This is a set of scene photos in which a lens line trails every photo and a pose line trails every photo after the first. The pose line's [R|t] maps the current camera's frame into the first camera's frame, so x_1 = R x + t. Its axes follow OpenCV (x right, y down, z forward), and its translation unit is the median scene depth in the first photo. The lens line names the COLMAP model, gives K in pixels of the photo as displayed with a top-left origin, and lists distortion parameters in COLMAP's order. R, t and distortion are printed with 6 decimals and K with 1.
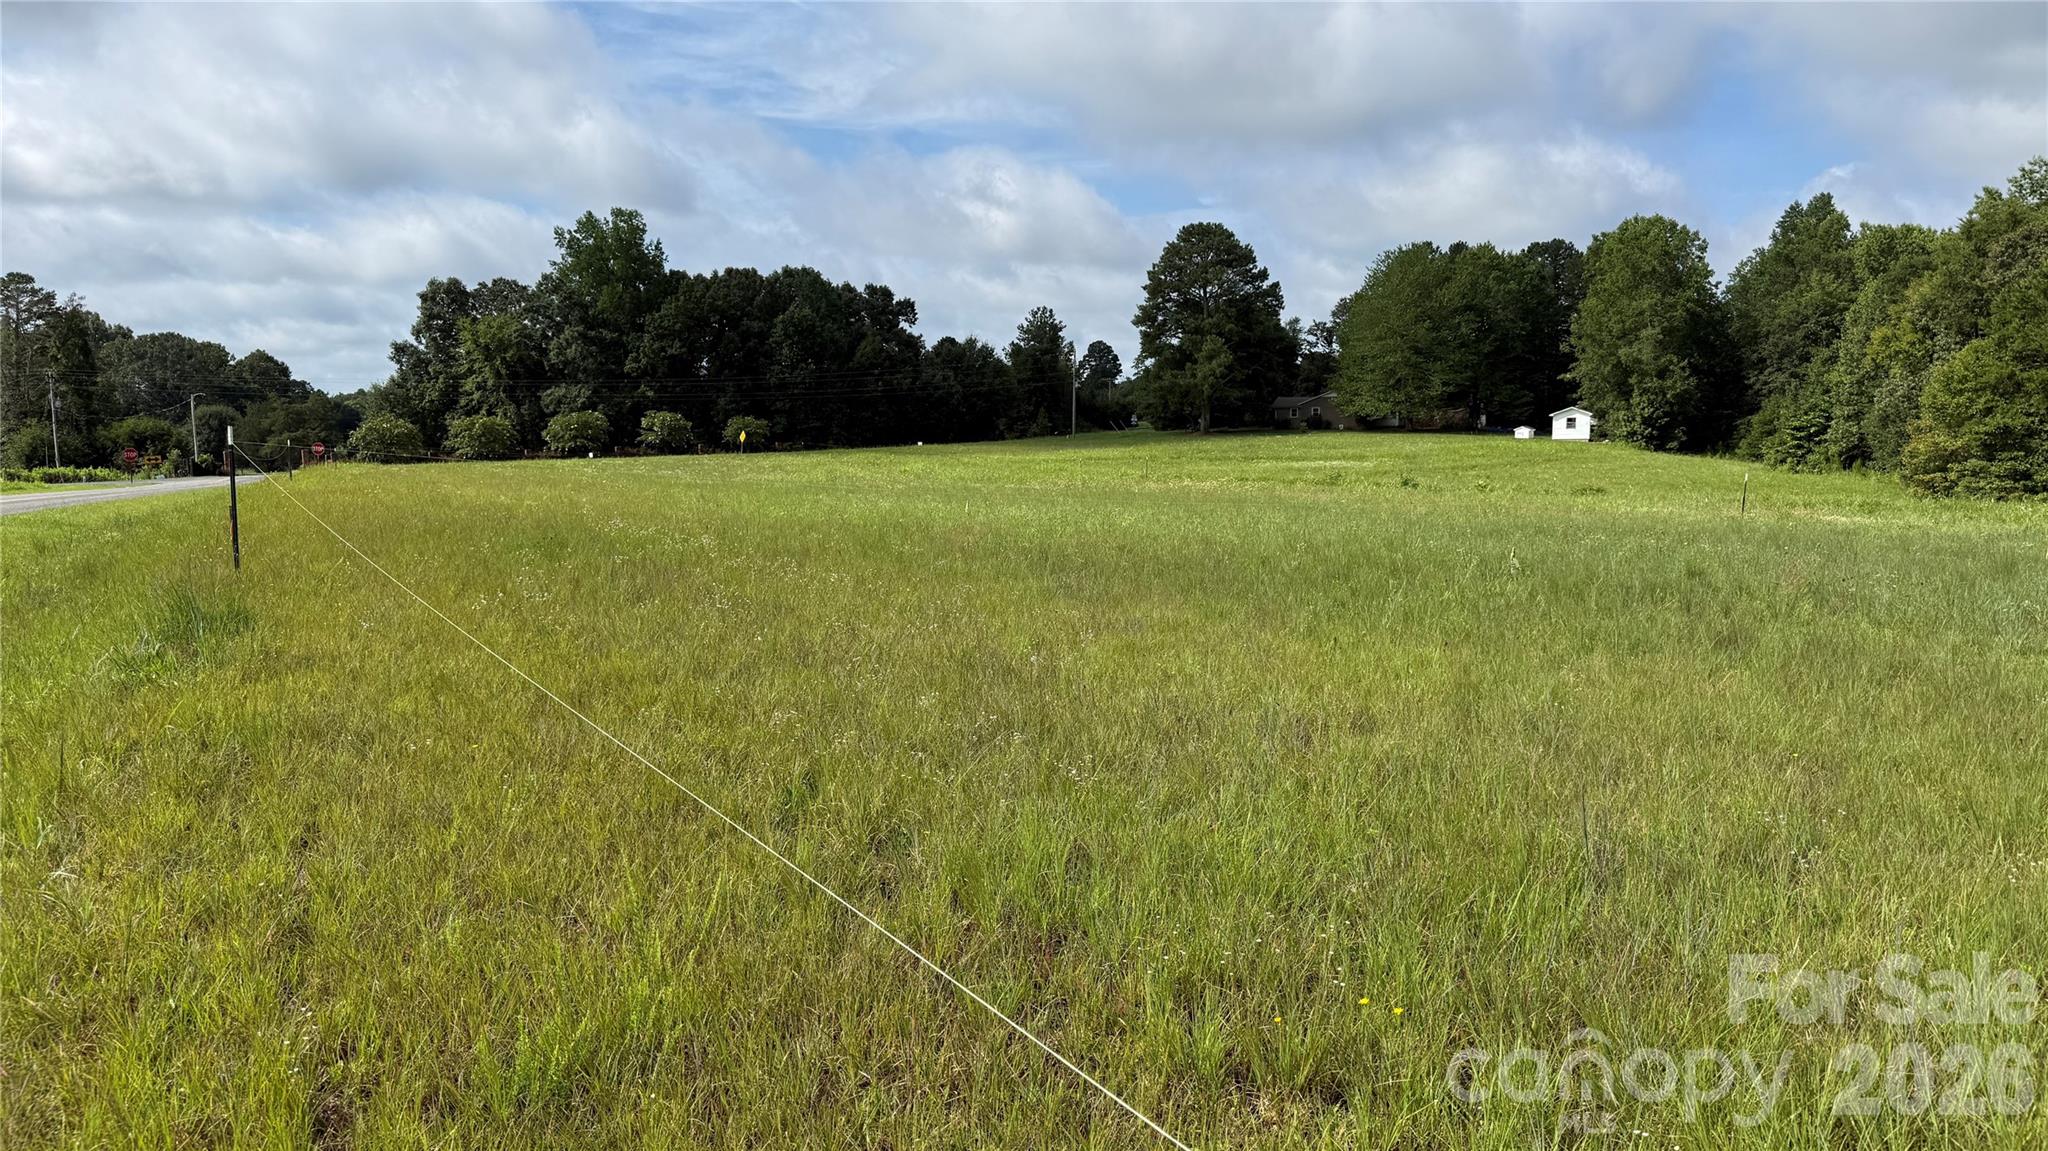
lens RADIAL K [[1419.9, 0, 1014.6], [0, 1419.9, 613.8], [0, 0, 1]] dist [0.044999, -0.052205]
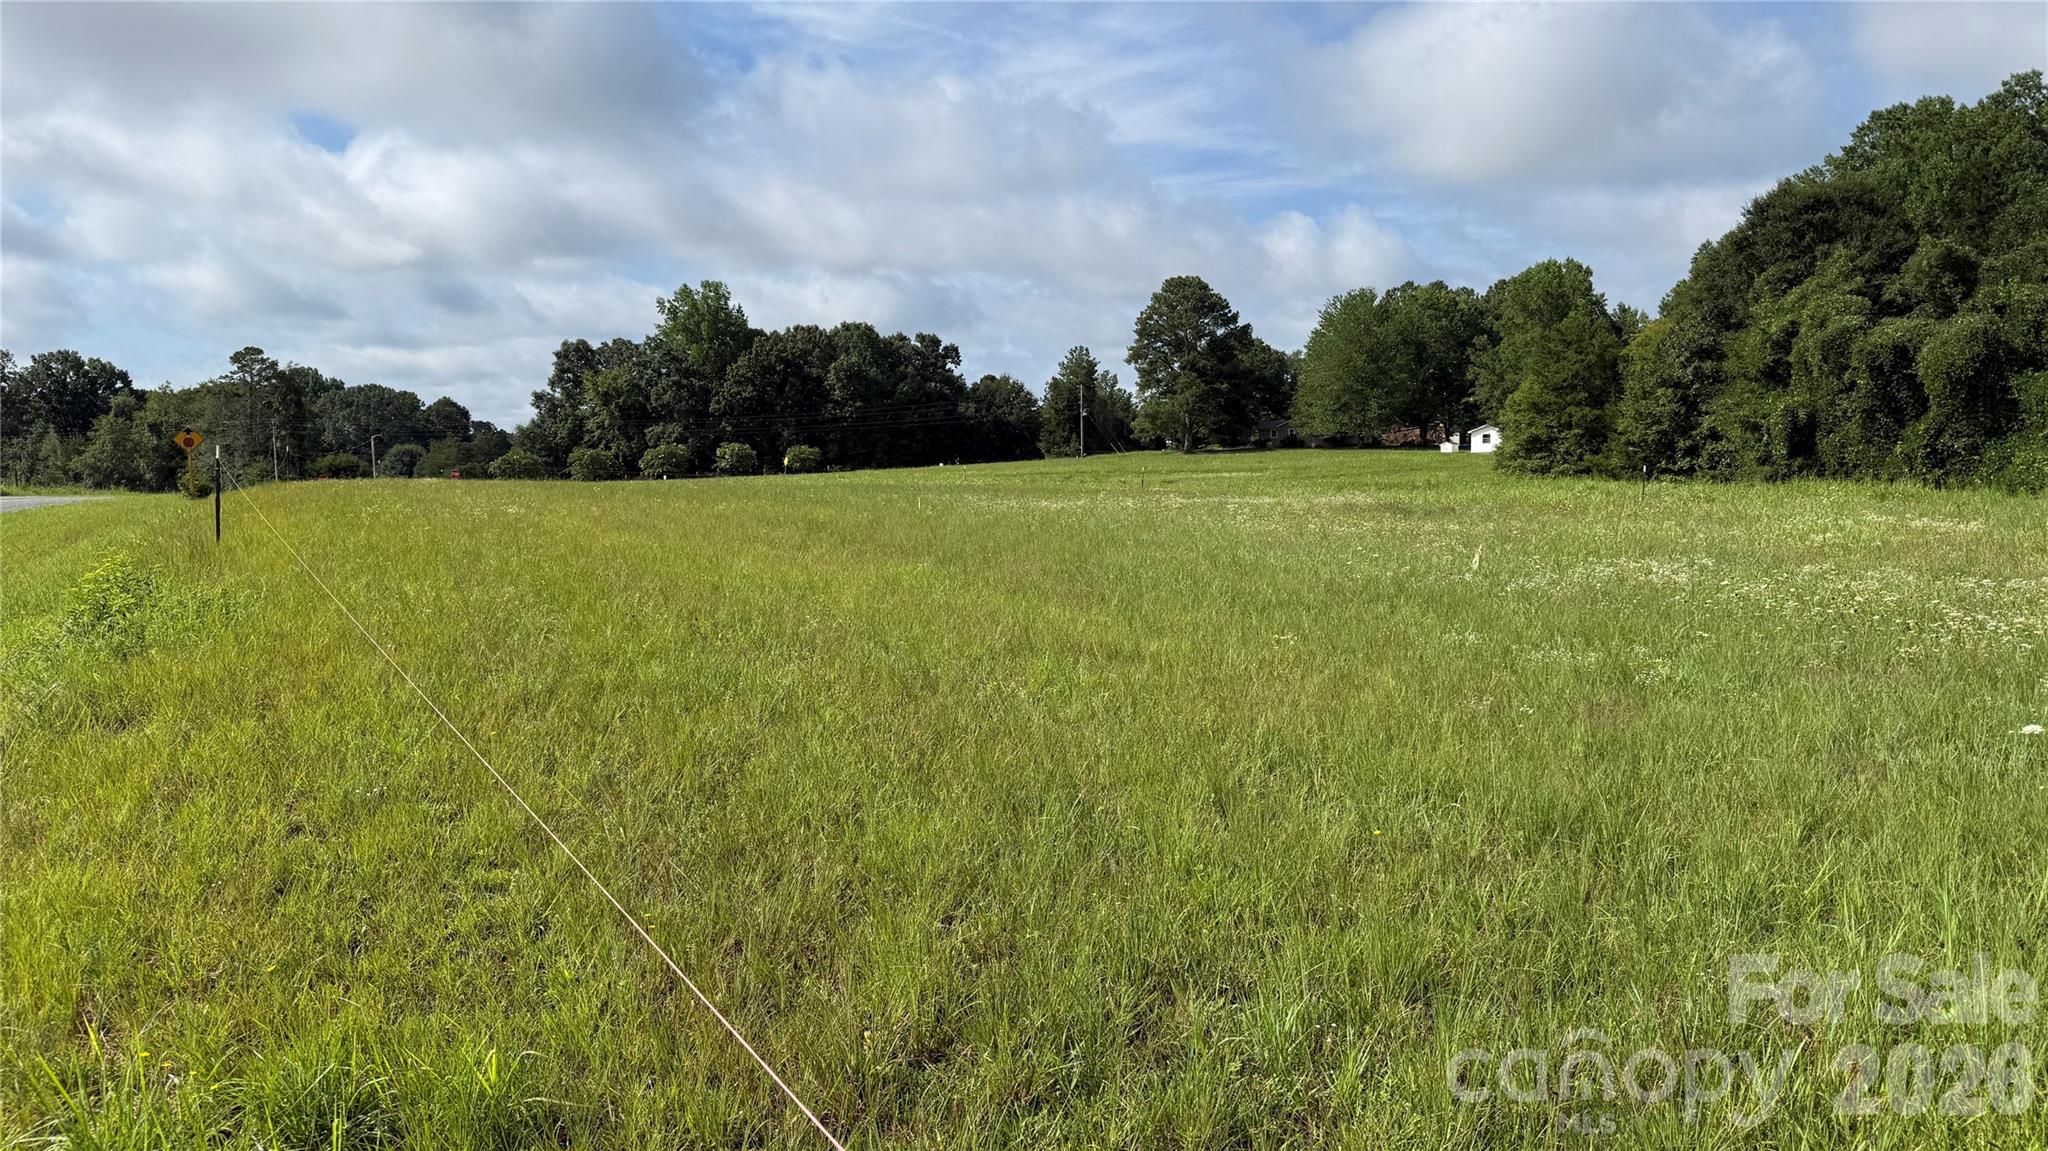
lens RADIAL K [[1419.9, 0, 1023.8], [0, 1419.9, 575.3], [0, 0, 1]] dist [0.044999, -0.052205]
pose [[0.993810, -0.007856, -0.110814, 0.129596], [0.002872, 0.998980, -0.045057, 0.028139], [0.111055, 0.044460, 0.992819, -0.184751]]
